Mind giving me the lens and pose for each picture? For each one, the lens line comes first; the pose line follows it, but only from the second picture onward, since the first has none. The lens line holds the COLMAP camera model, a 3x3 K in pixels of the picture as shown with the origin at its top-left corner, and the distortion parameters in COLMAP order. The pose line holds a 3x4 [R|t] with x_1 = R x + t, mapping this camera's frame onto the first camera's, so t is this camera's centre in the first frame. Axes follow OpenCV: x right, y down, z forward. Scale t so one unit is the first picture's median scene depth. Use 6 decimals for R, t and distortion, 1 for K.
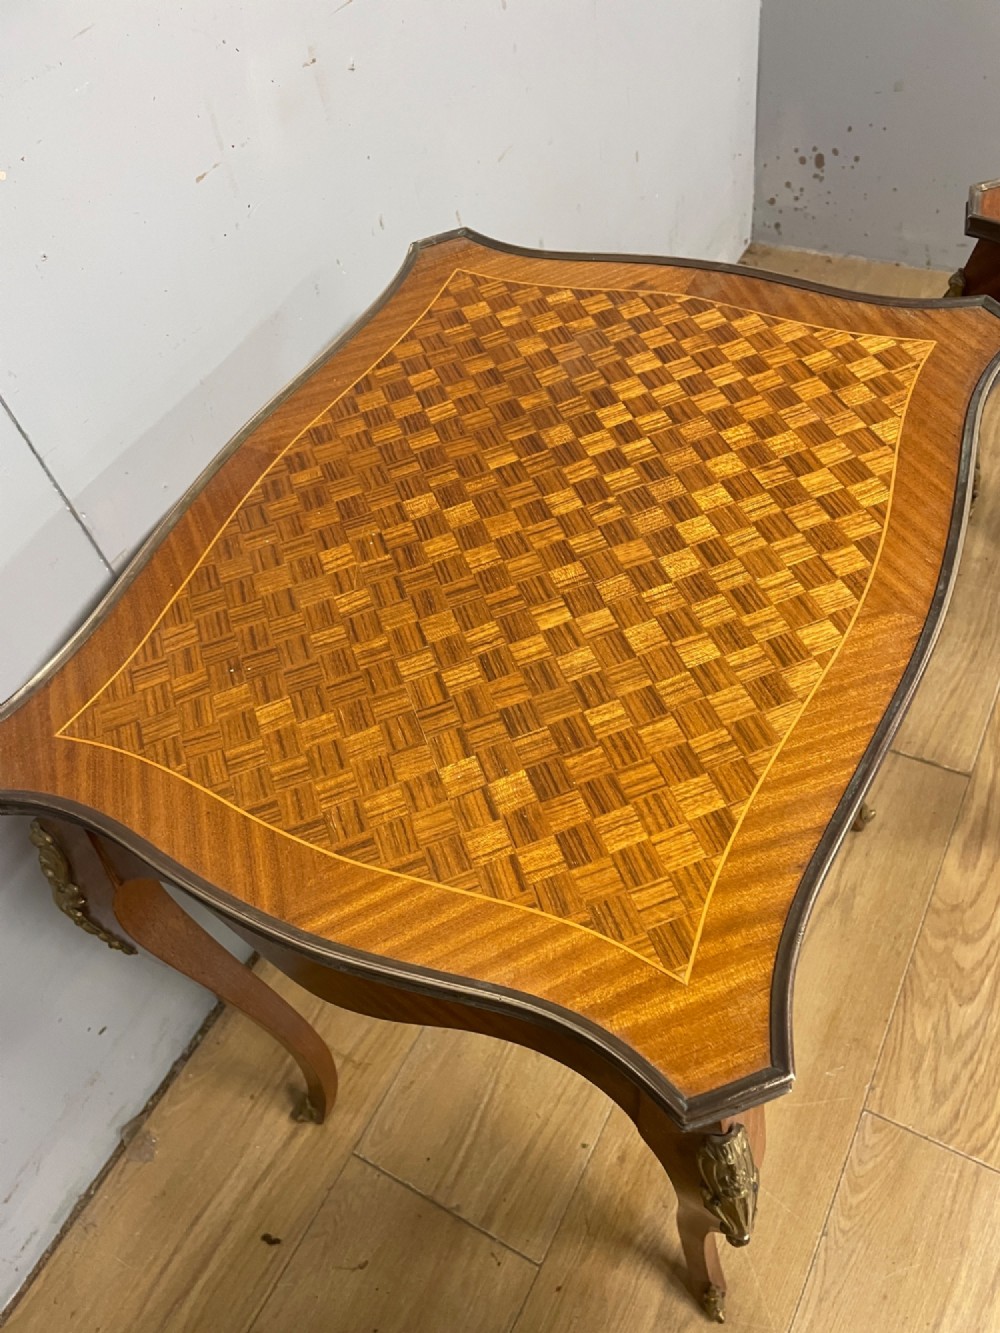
lens RADIAL K [[1018.0, 0, 516.0], [0, 1018.0, 667.9], [0, 0, 1]] dist [0.086785, -0.117809]
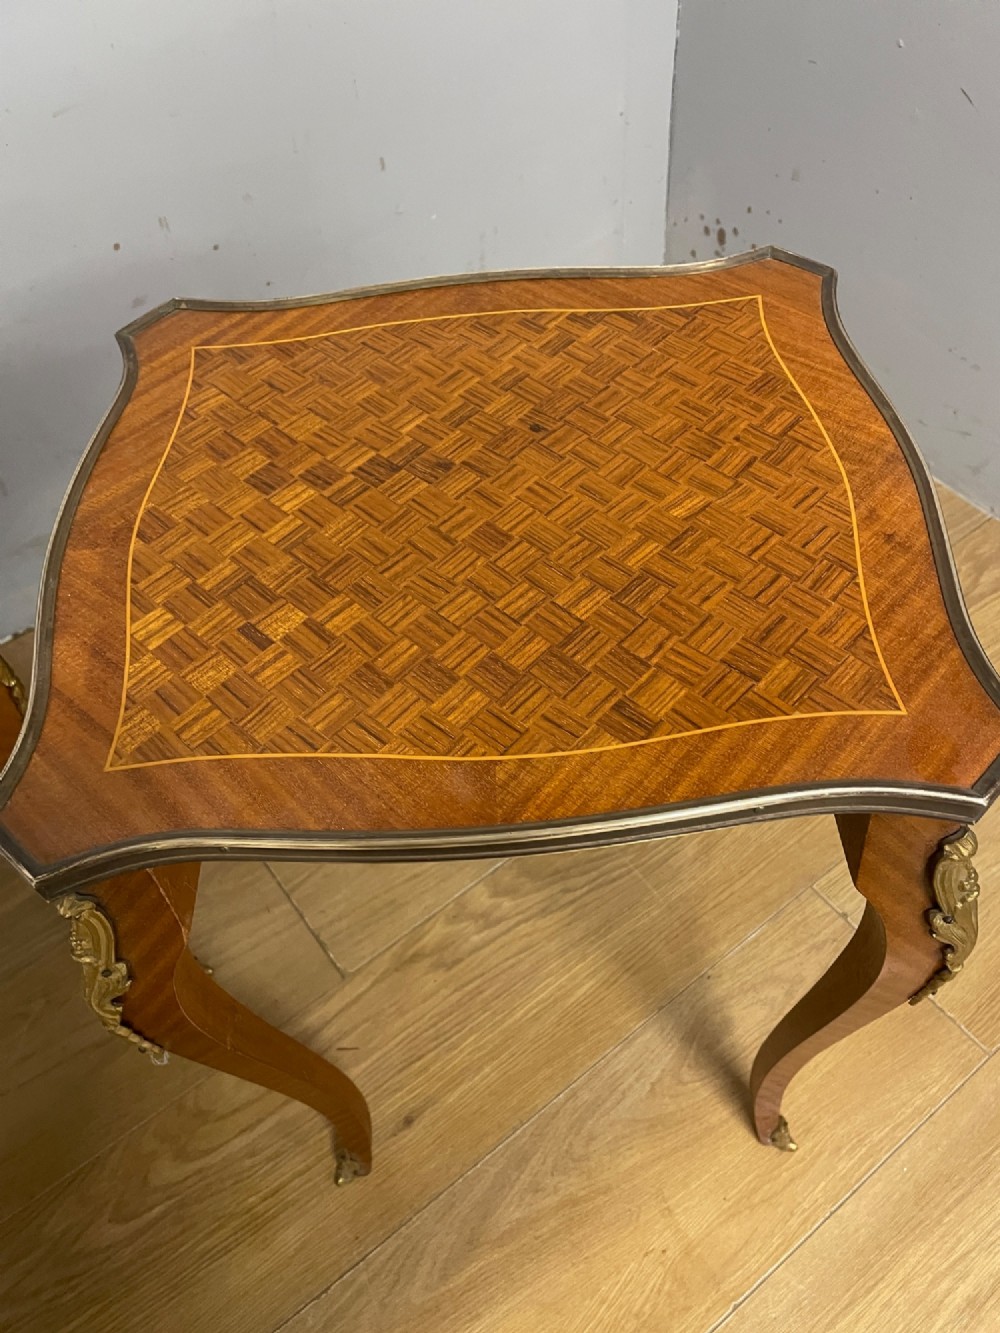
lens RADIAL K [[1018.0, 0, 515.3], [0, 1018.0, 669.5], [0, 0, 1]] dist [0.086785, -0.117809]
pose [[0.911055, 0.370456, -0.180948, 0.757766], [-0.361316, 0.928800, 0.082350, -0.304062], [0.198571, -0.009646, 0.980039, 0.243142]]
